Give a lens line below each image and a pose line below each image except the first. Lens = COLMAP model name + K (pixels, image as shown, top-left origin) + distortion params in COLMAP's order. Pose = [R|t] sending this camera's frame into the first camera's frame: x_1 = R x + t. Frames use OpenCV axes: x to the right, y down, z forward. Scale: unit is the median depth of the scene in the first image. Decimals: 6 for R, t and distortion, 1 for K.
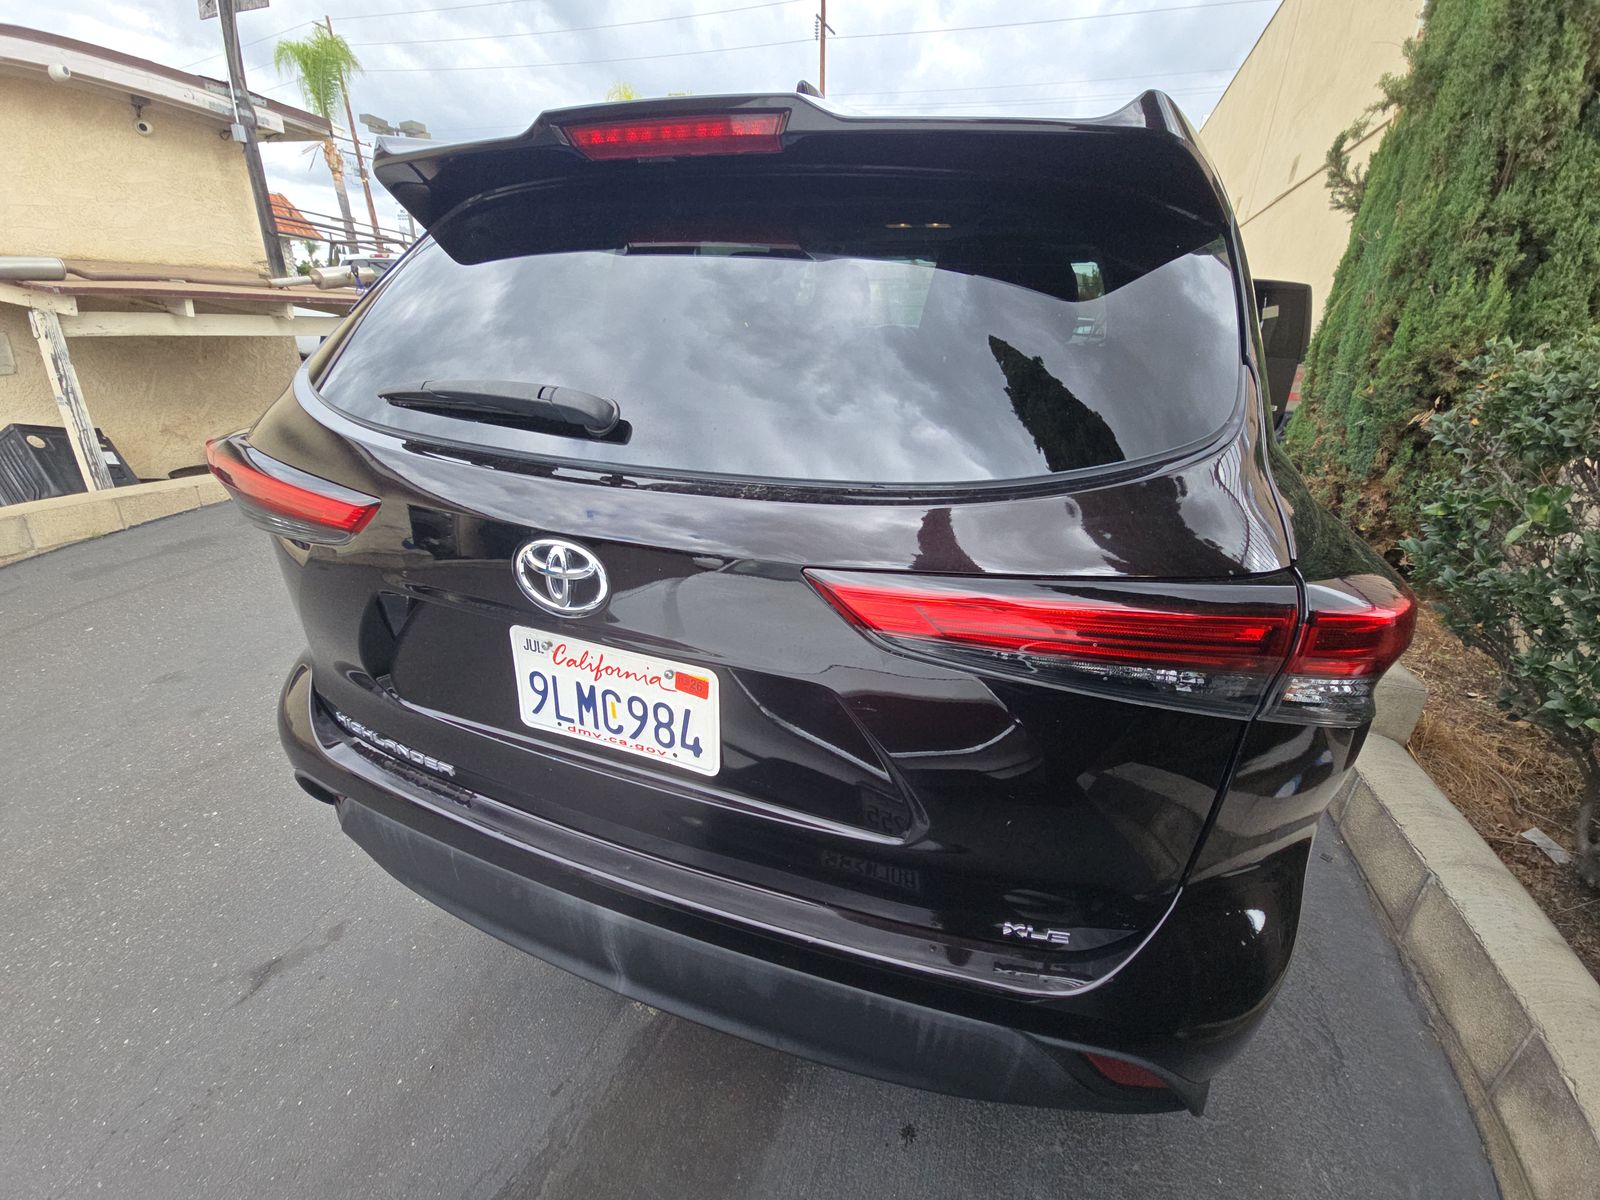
lens RADIAL K [[647.5, 0, 806.4], [0, 647.5, 595.8], [0, 0, 1]] dist [0.001740, -0.004312]
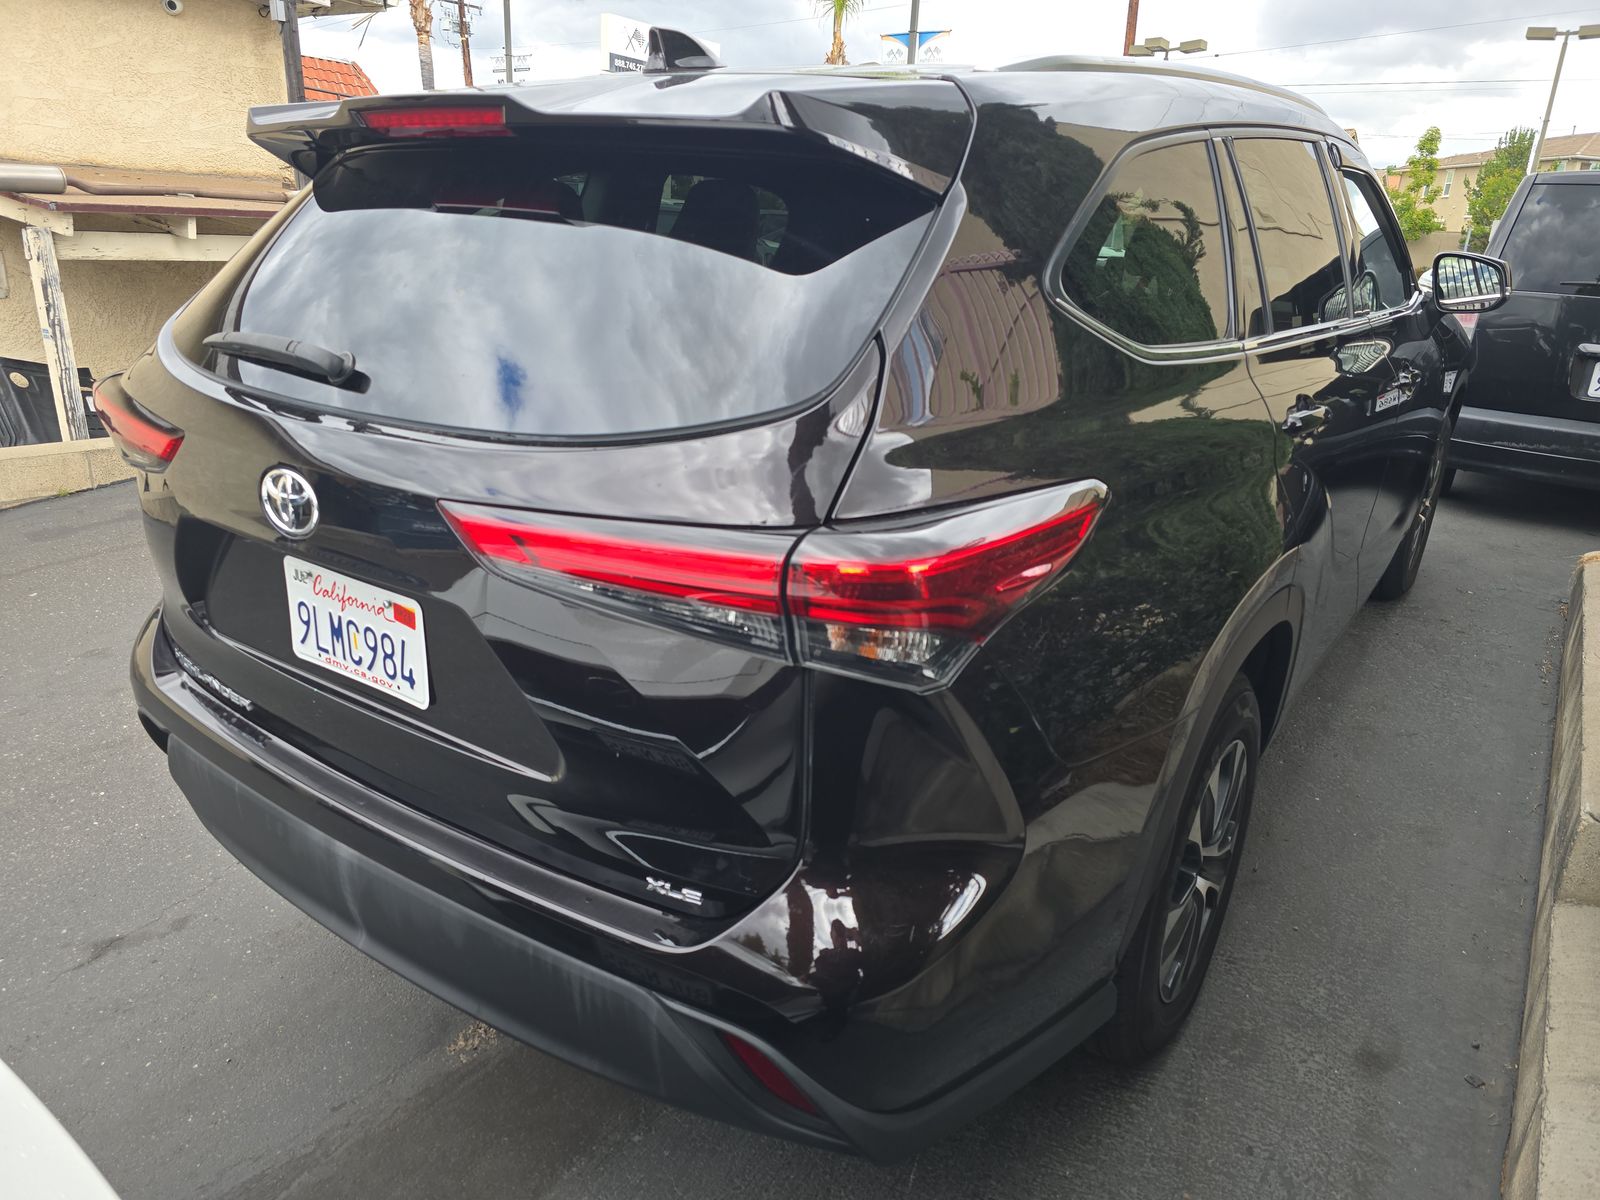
lens RADIAL K [[1067.9, 0, 800.2], [0, 1067.9, 608.8], [0, 0, 1]] dist [0.048604, 0.012539]
pose [[0.963009, 0.084416, -0.255904, 0.655275], [-0.100930, 0.993530, -0.052079, 0.108971], [0.249852, 0.075981, 0.965298, -0.406790]]
